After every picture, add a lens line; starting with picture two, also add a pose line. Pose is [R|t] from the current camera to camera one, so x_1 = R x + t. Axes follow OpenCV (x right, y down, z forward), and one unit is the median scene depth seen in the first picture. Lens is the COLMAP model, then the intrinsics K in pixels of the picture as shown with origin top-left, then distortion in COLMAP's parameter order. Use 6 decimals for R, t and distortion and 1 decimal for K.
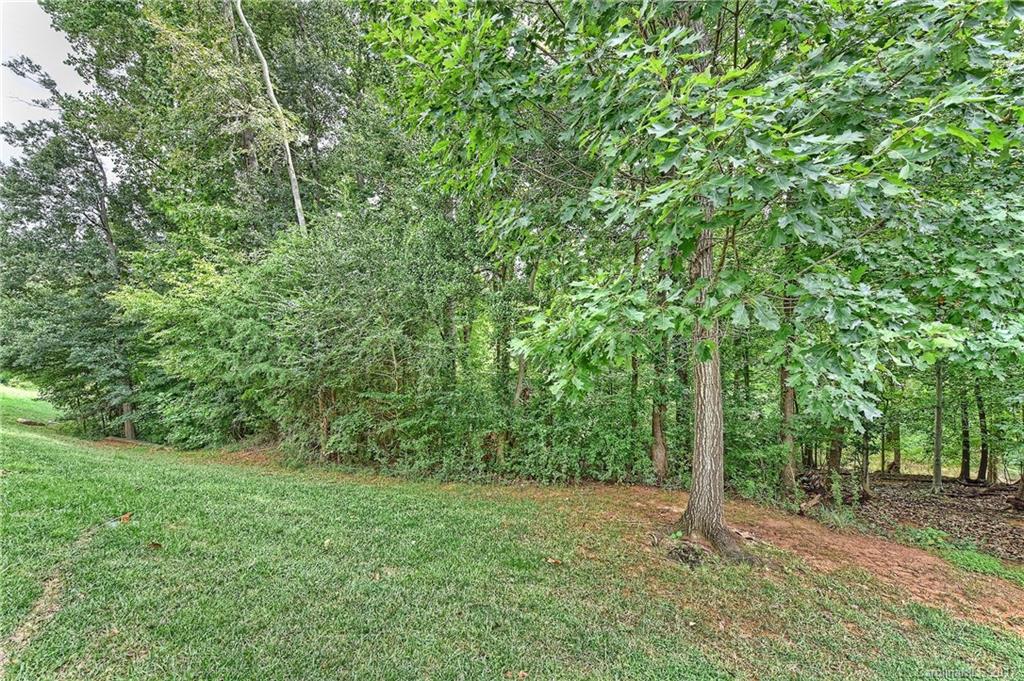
lens RADIAL K [[415.9, 0, 514.7], [0, 415.9, 341.0], [0, 0, 1]] dist [-0.001024, -0.000480]
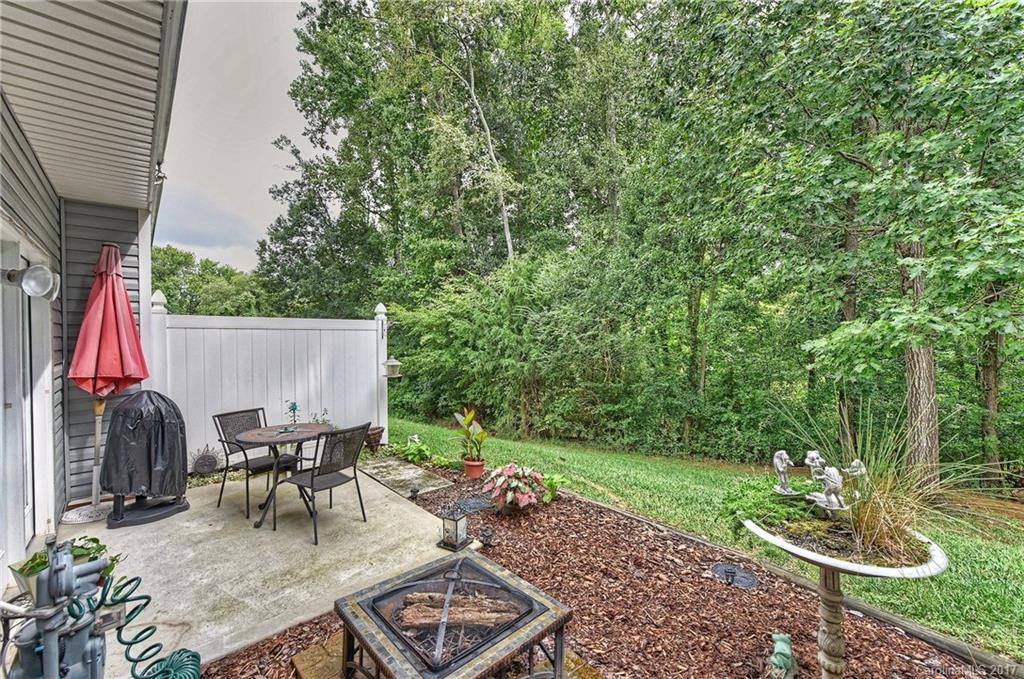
lens RADIAL K [[415.9, 0, 509.2], [0, 415.9, 338.6], [0, 0, 1]] dist [-0.001024, -0.000480]
pose [[0.972251, -0.004056, -0.233905, -0.242074], [0.001805, 0.999950, -0.009835, 0.000629], [0.233933, 0.009140, 0.972210, -0.267154]]
